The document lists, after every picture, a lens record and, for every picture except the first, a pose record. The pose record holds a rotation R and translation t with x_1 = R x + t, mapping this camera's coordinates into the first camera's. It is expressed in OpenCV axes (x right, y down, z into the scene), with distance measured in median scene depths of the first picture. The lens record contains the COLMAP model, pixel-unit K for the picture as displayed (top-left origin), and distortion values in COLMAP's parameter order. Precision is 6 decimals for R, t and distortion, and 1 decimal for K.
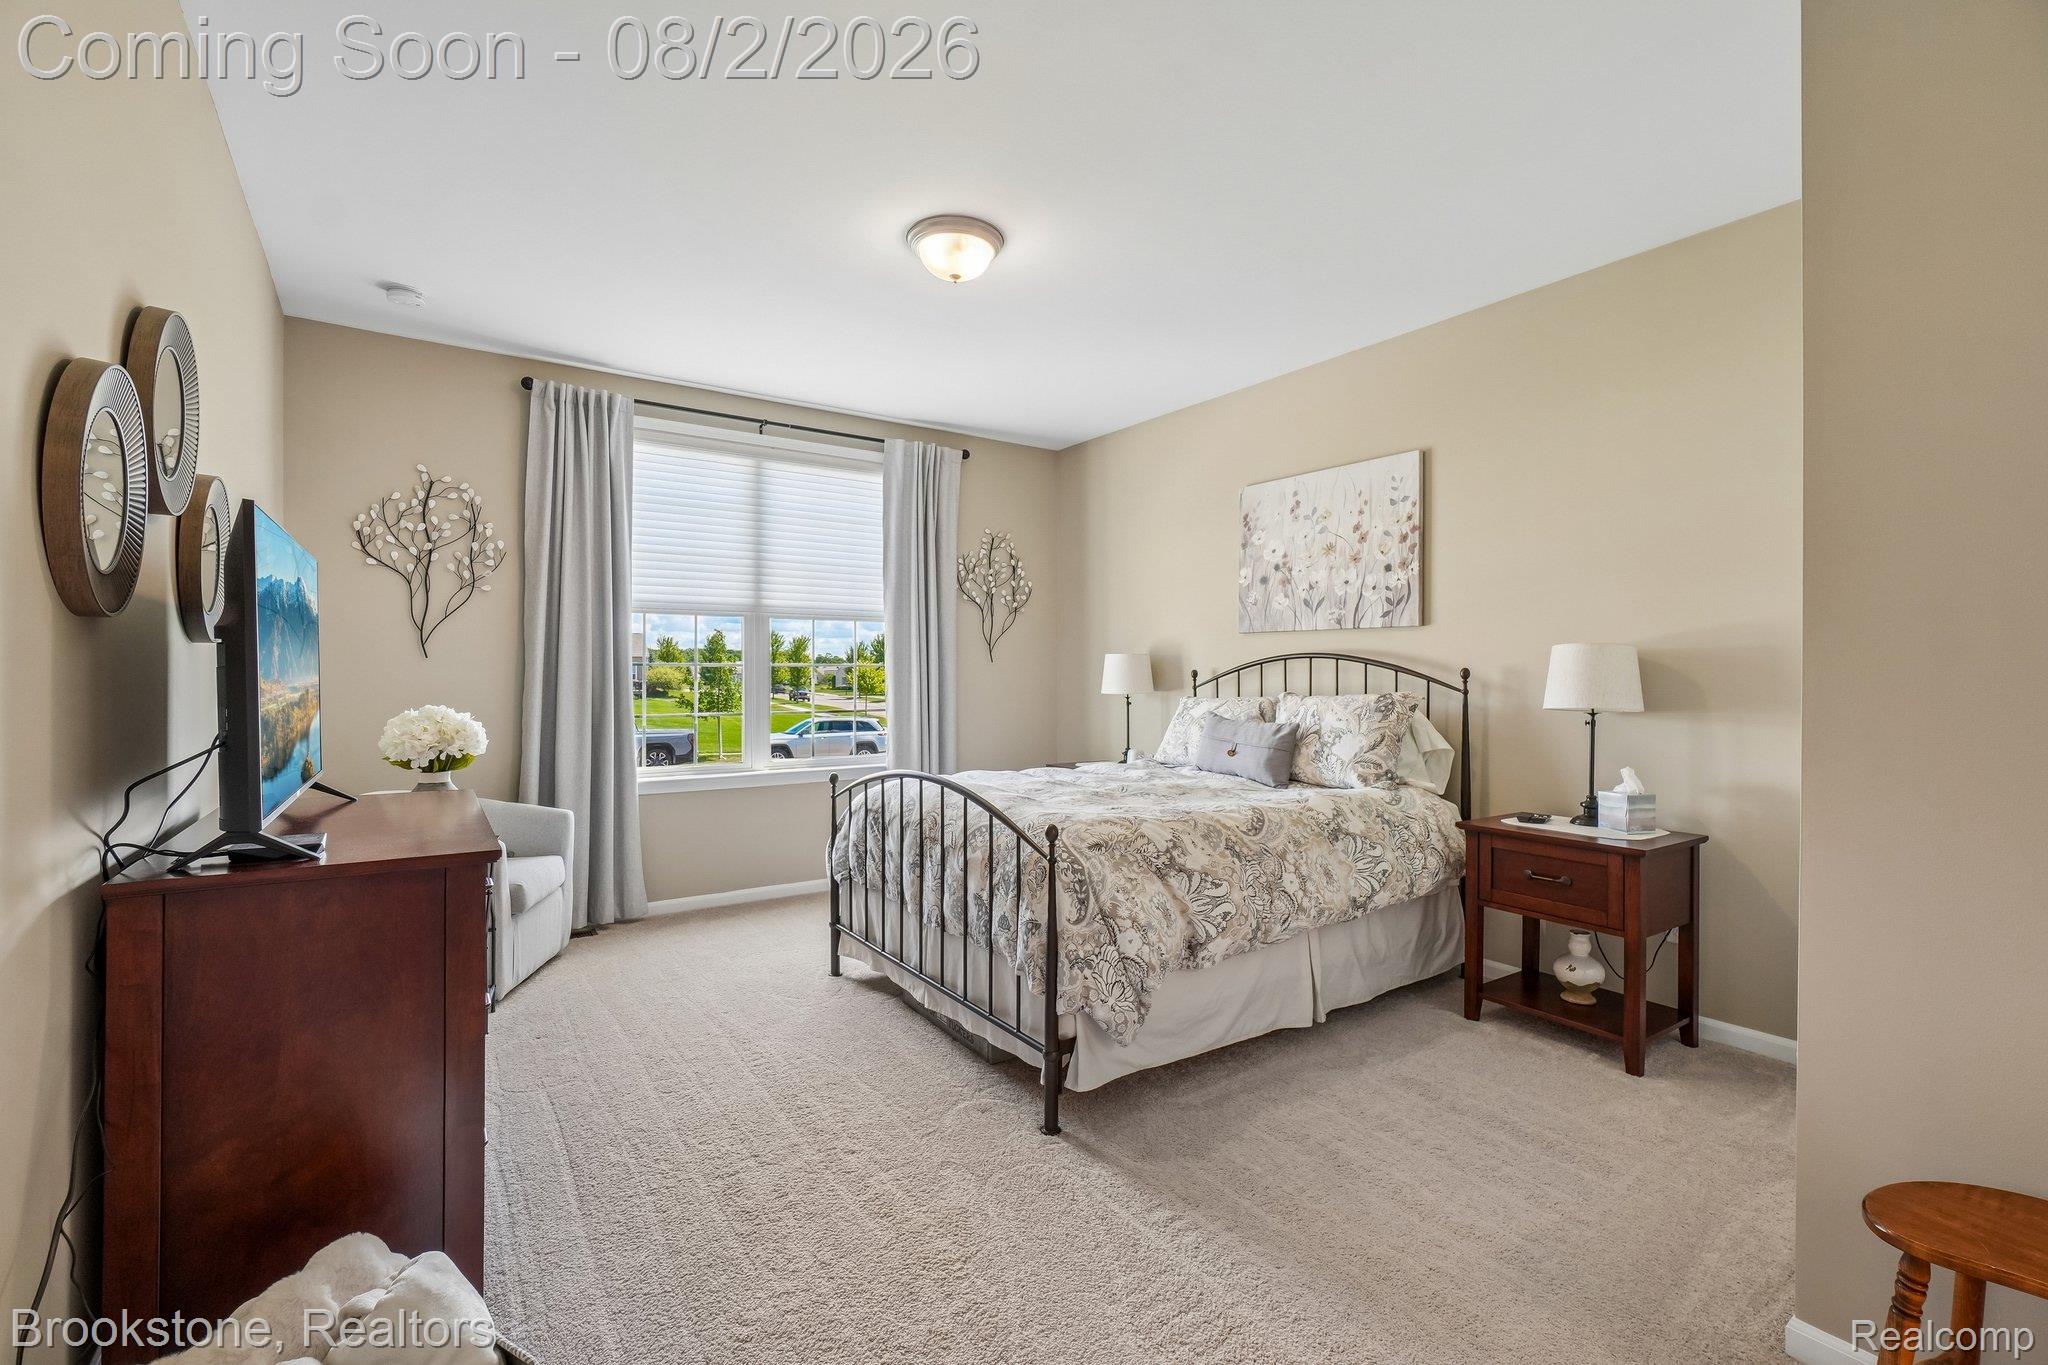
lens RADIAL K [[886.6, 0, 1019.3], [0, 886.6, 675.8], [0, 0, 1]] dist [-0.005200, 0.002331]
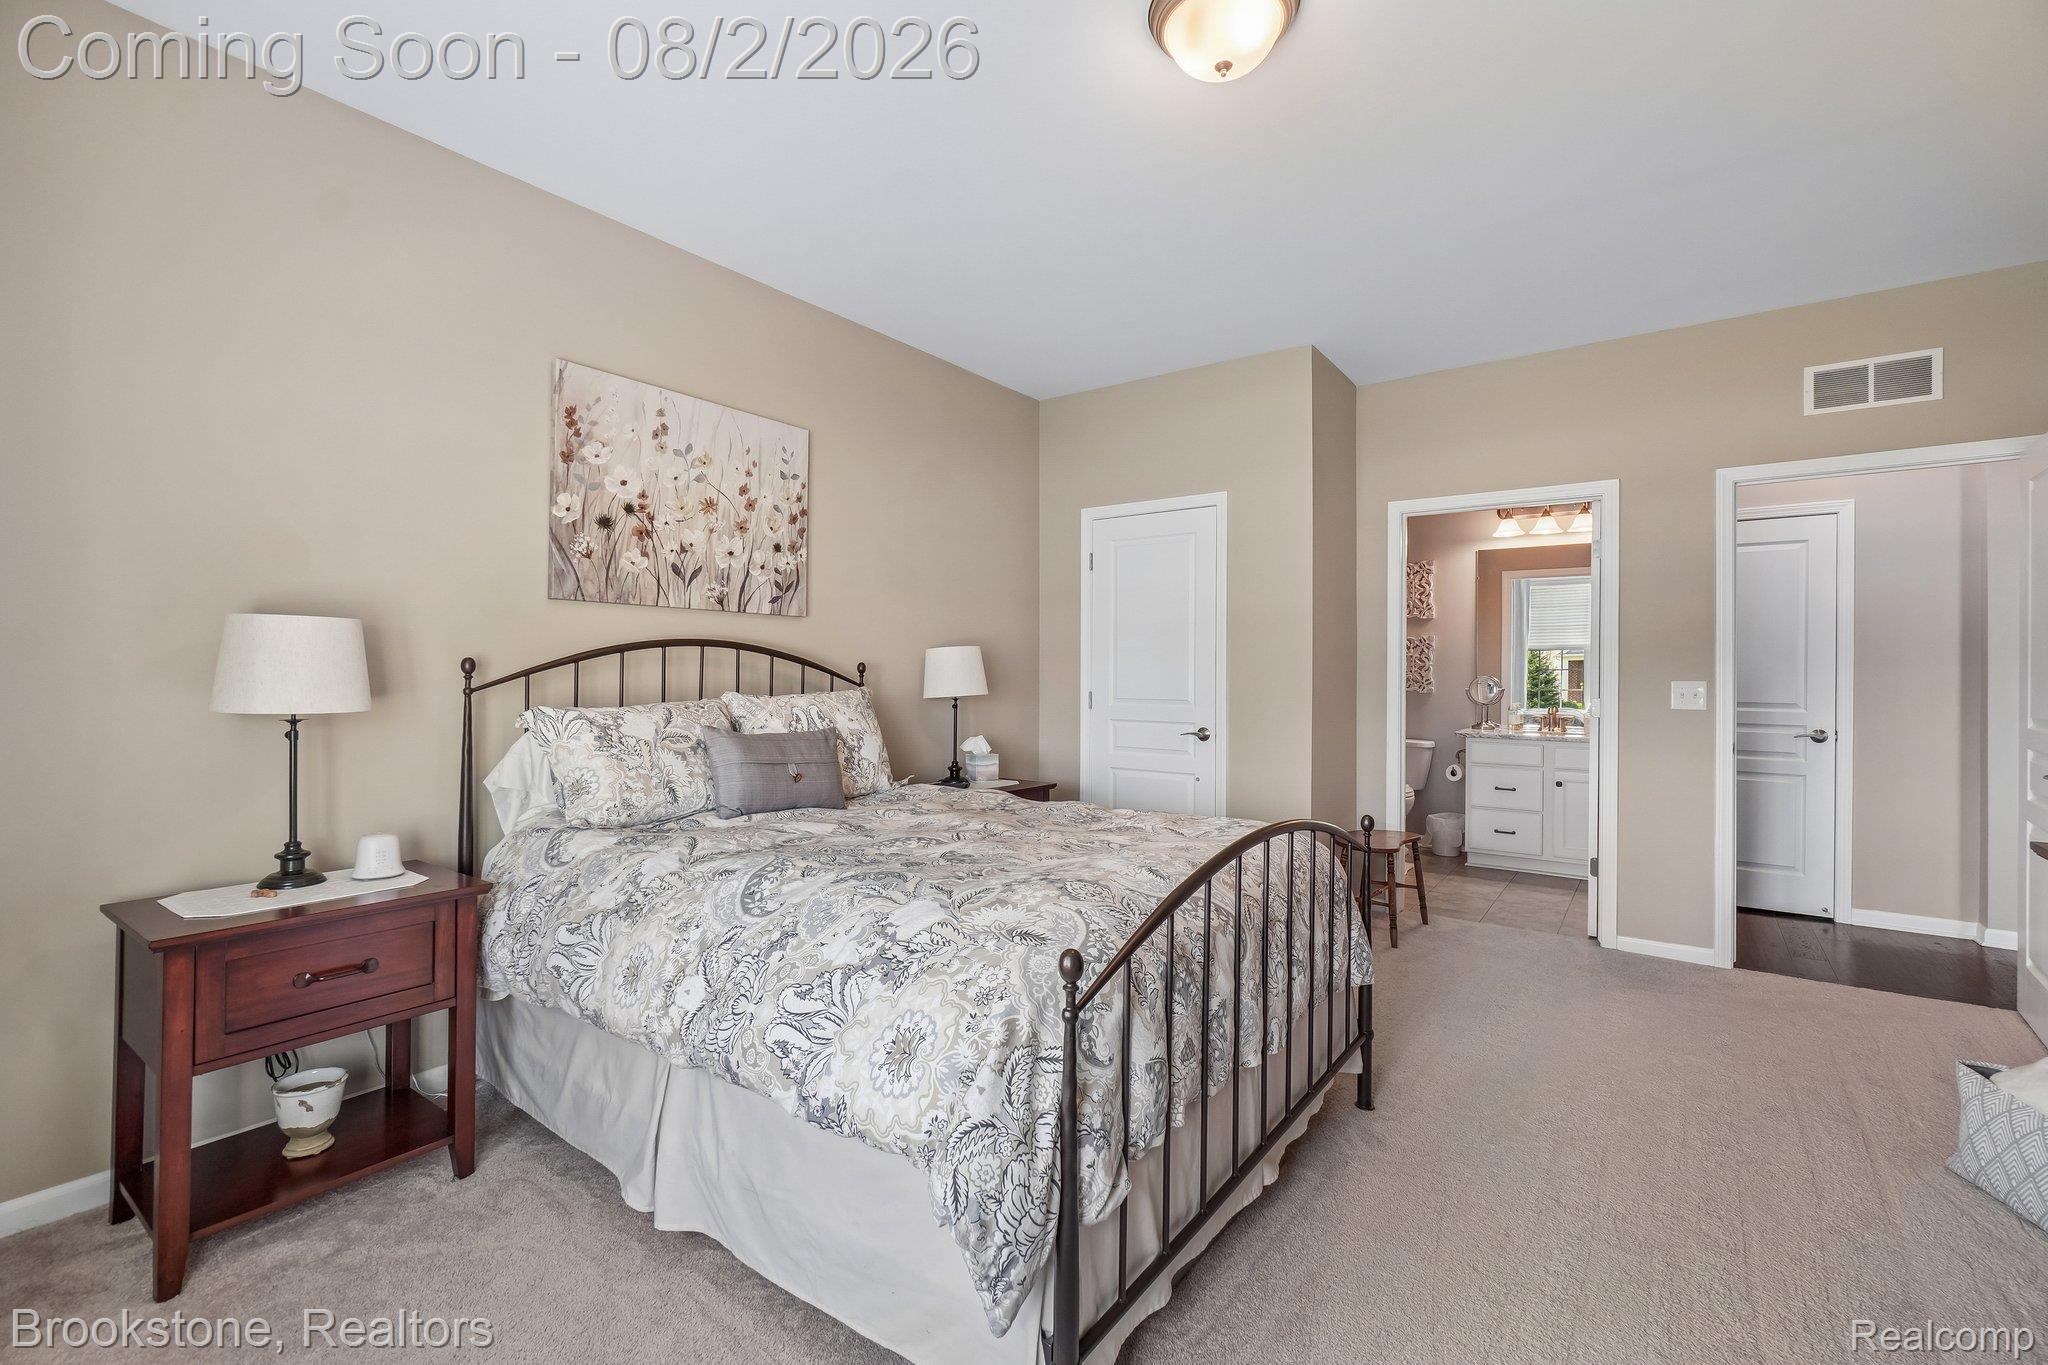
lens RADIAL K [[886.6, 0, 1017.2], [0, 886.6, 673.4], [0, 0, 1]] dist [-0.005200, 0.002331]
pose [[-0.317671, 0.002208, 0.948199, -0.471084], [0.003002, 0.999995, -0.001323, 0.005130], [-0.948196, 0.002426, -0.317676, 0.998010]]
